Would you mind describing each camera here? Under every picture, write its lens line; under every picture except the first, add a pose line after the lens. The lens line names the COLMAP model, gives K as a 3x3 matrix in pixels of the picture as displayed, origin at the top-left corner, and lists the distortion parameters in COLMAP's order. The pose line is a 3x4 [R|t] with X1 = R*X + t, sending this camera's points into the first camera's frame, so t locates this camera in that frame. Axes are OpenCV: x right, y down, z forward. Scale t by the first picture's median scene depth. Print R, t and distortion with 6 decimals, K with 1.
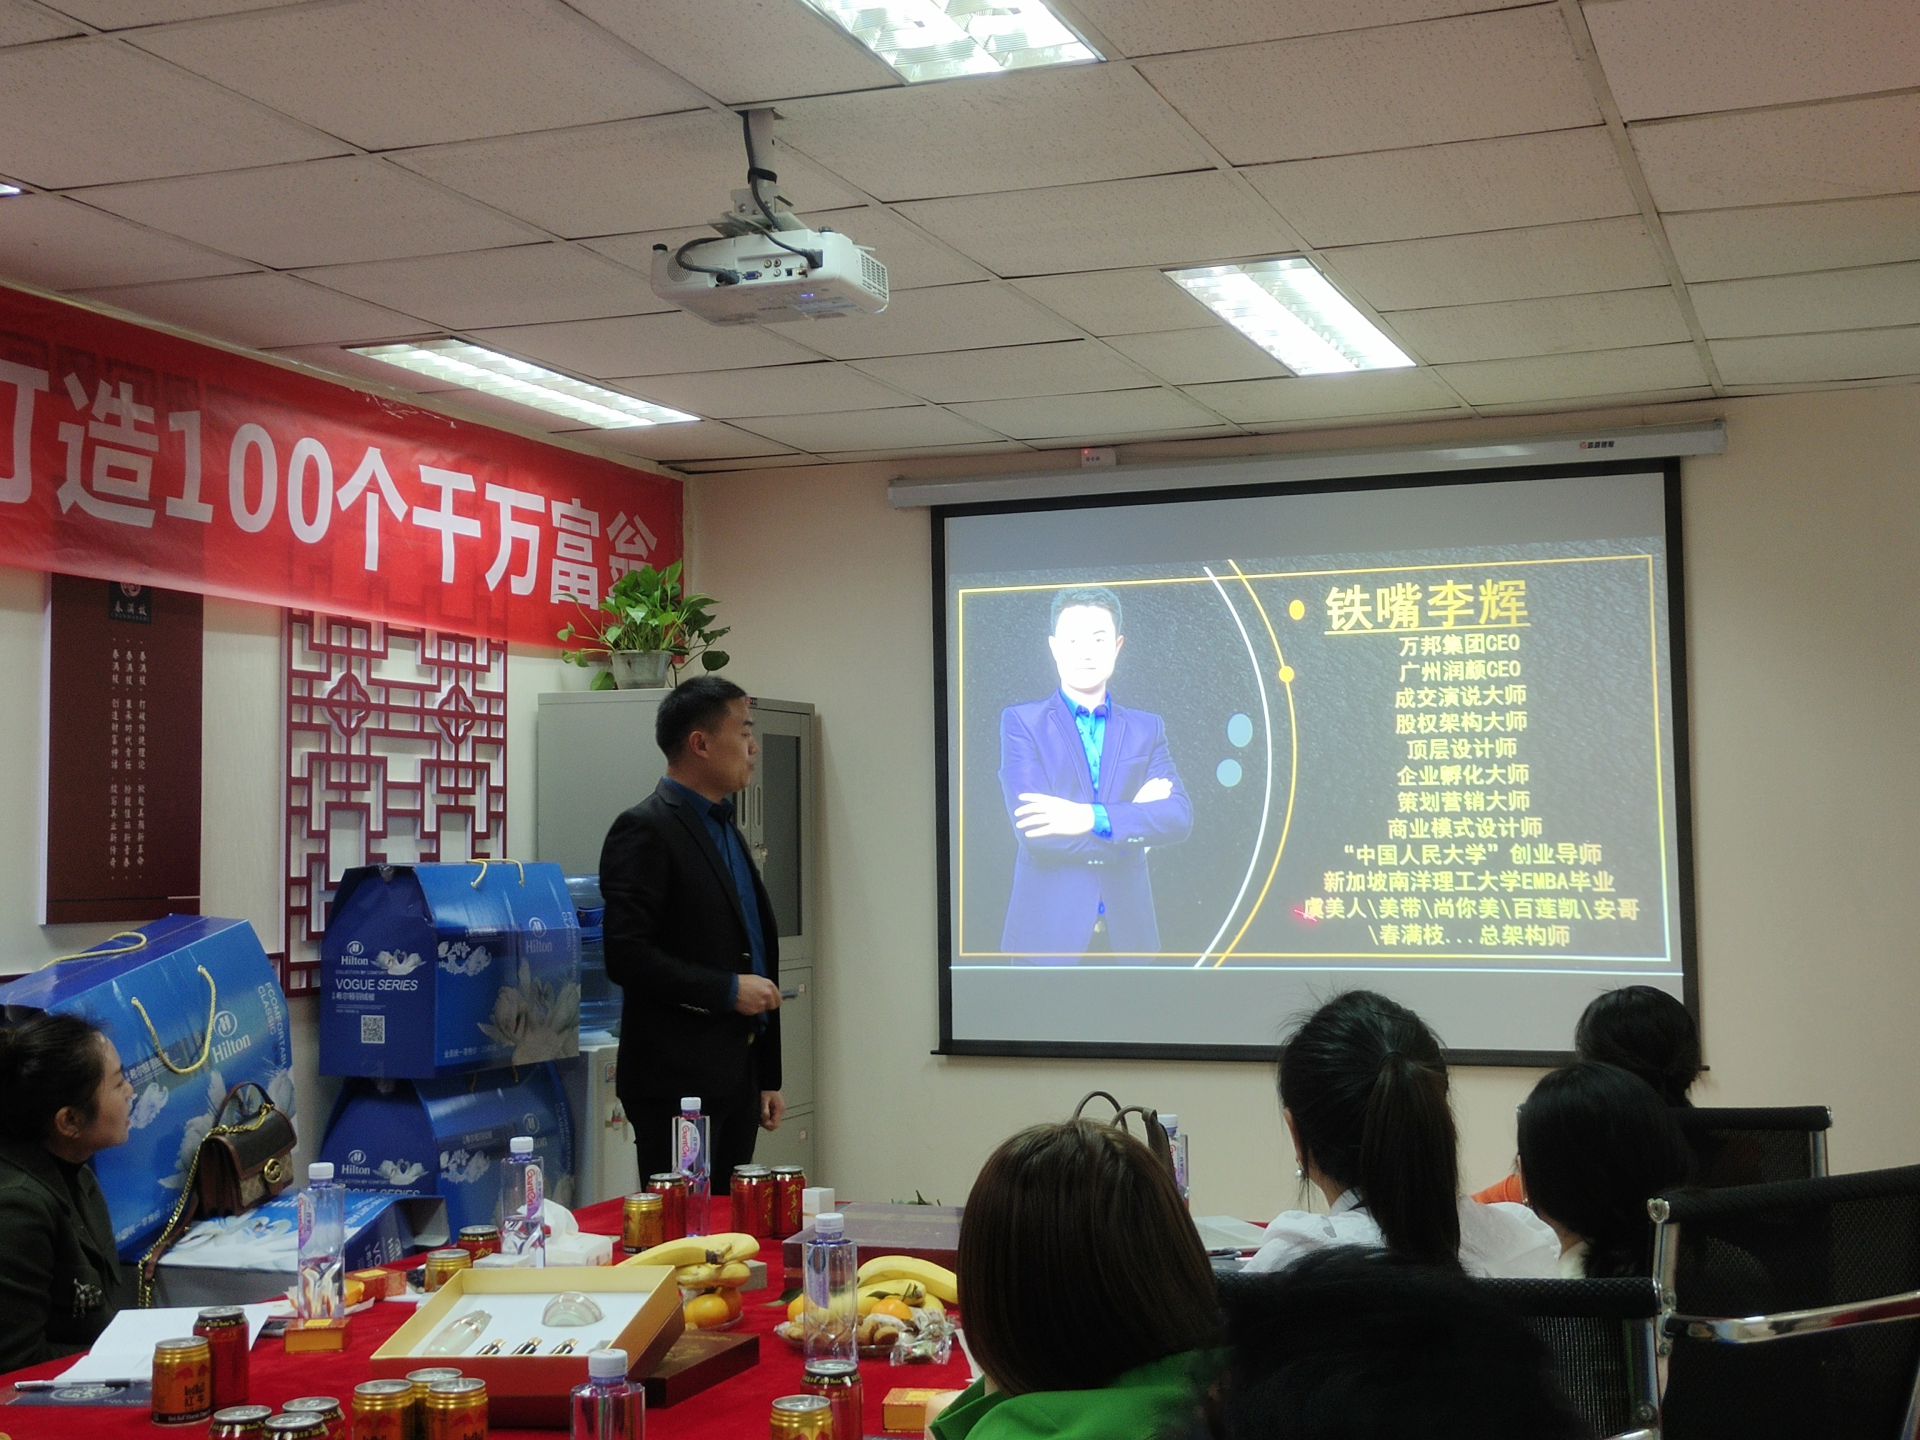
lens RADIAL K [[2432.5, 0, 984.5], [0, 2432.5, 709.4], [0, 0, 1]] dist [0.037096, 0.000000]
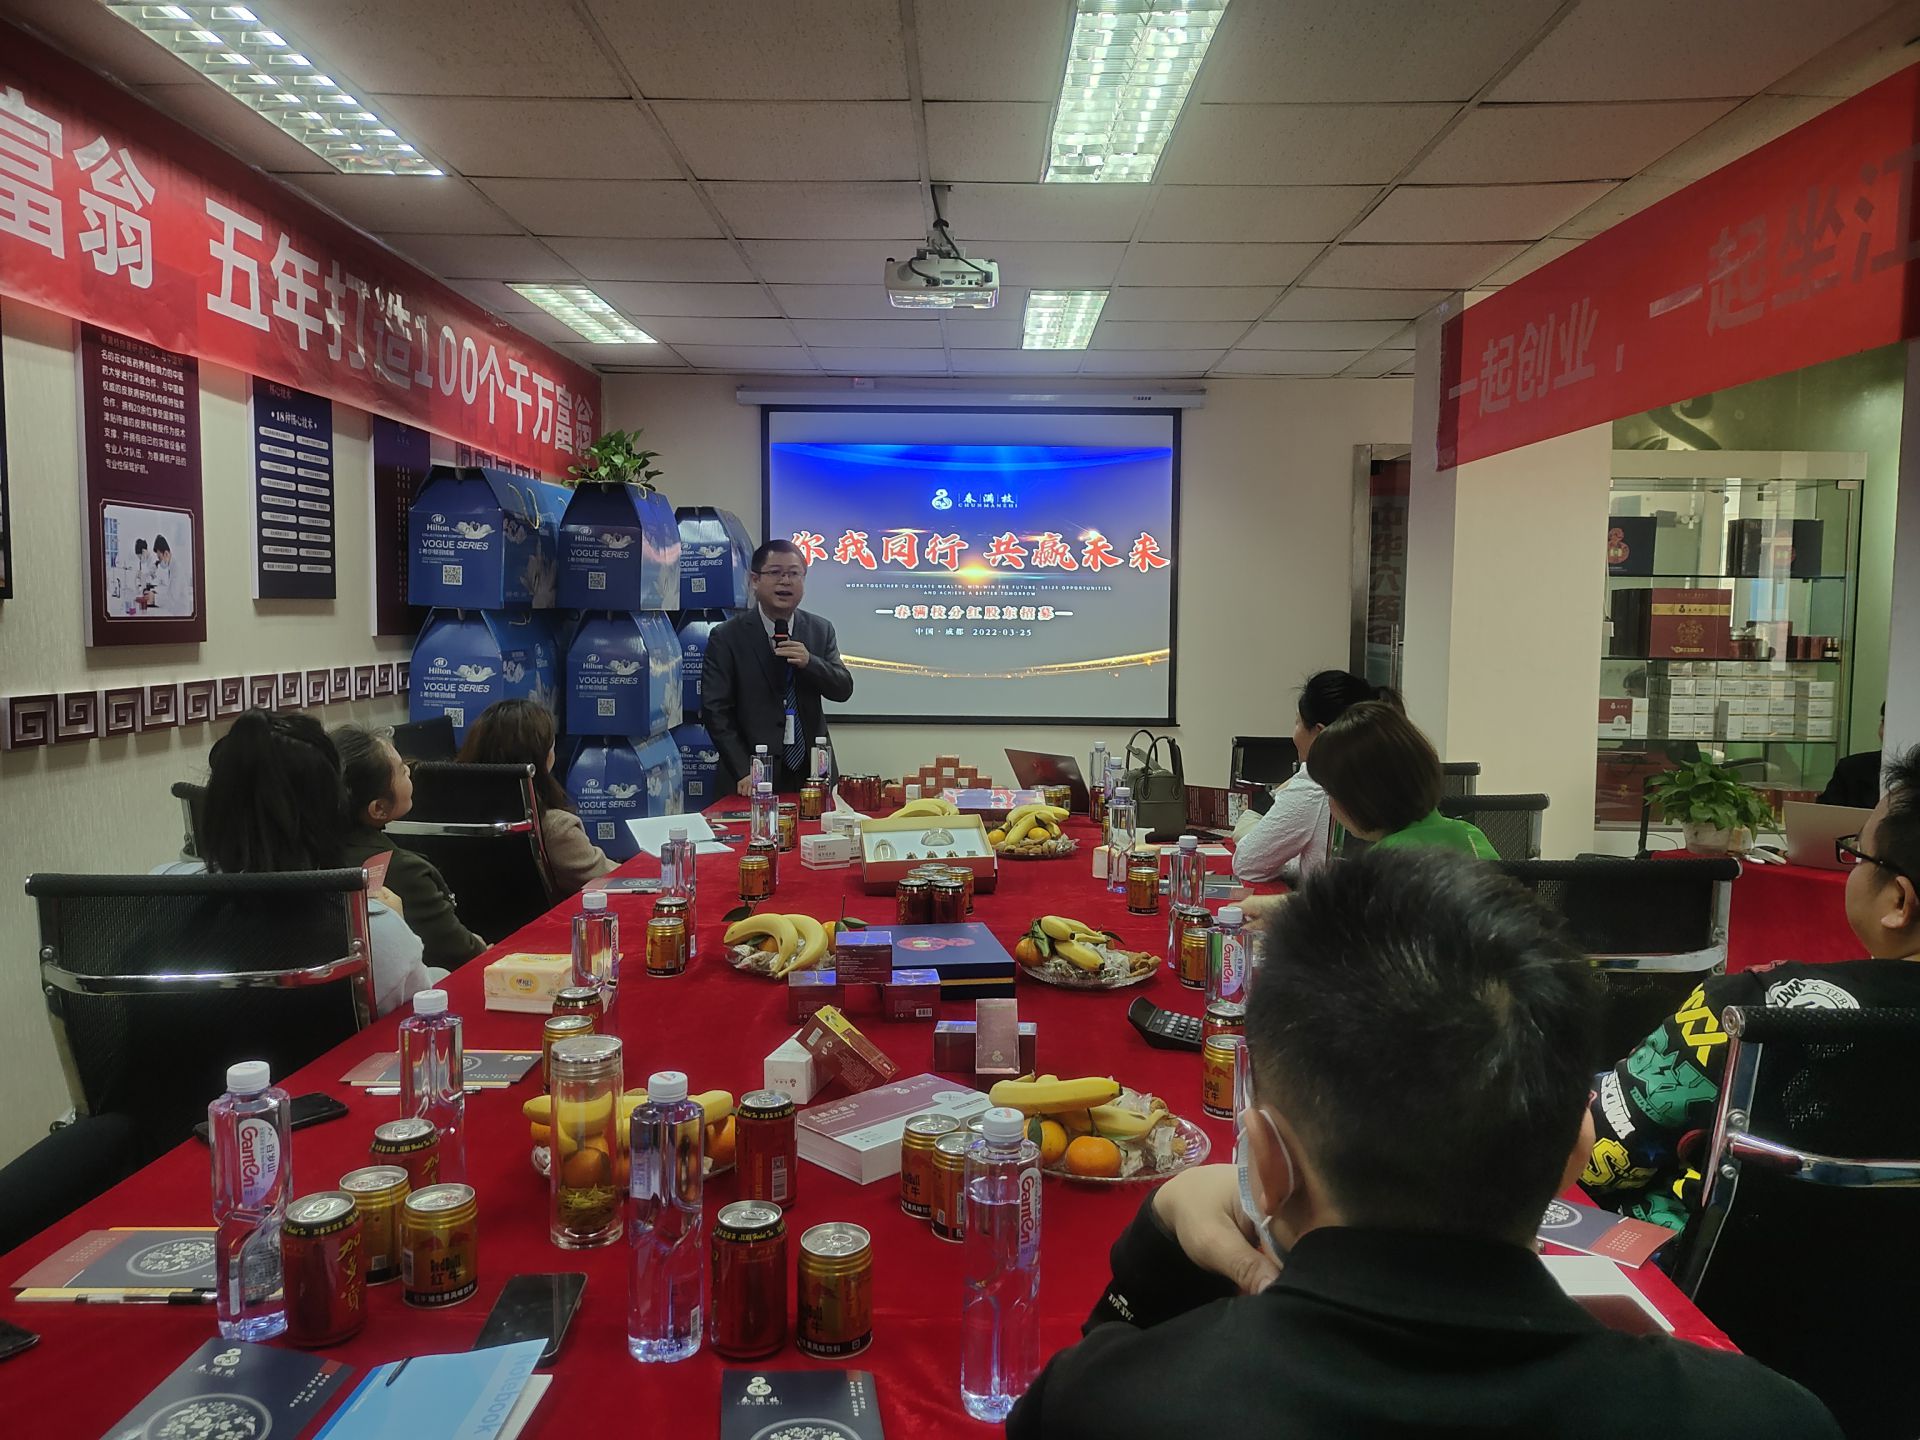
lens RADIAL K [[1443.4, 0, 962.5], [0, 1443.4, 714.9], [0, 0, 1]] dist [0.053215, -0.047797]
pose [[0.943890, -0.000432, 0.330260, -0.306618], [-0.041082, 0.992079, 0.118709, 0.008448], [-0.327695, -0.125616, 0.936395, -0.034116]]
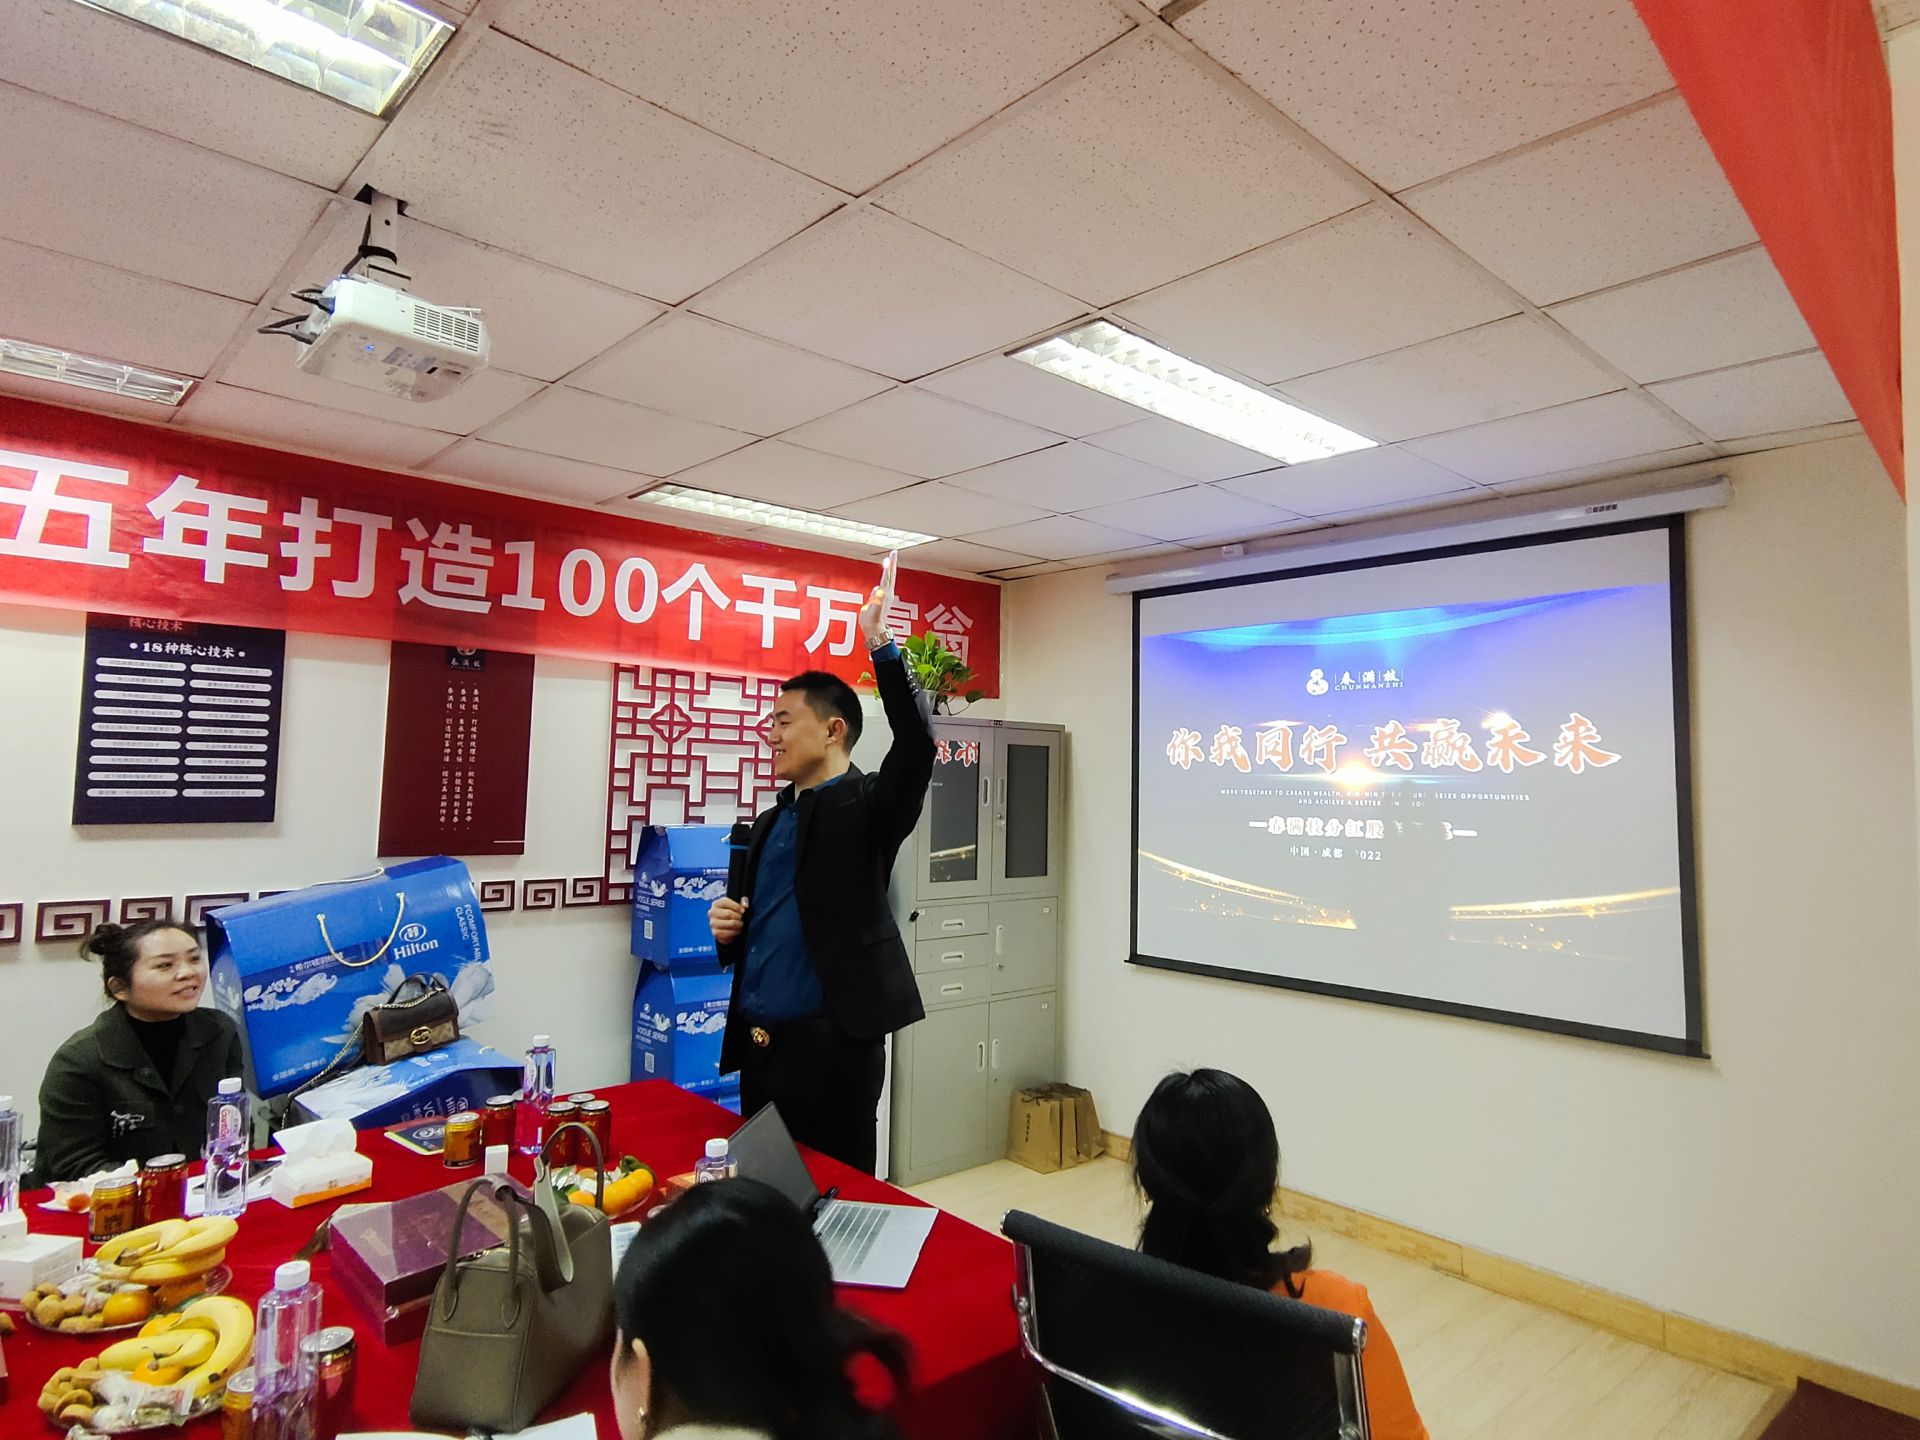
lens RADIAL K [[1122.3, 0, 999.5], [0, 1122.3, 700.5], [0, 0, 1]] dist [-0.005499, 0.020183]
pose [[0.901277, -0.011843, -0.433081, 0.280800], [-0.000153, 0.999618, -0.027654, 0.004382], [0.433242, 0.024990, 0.900931, 0.465967]]
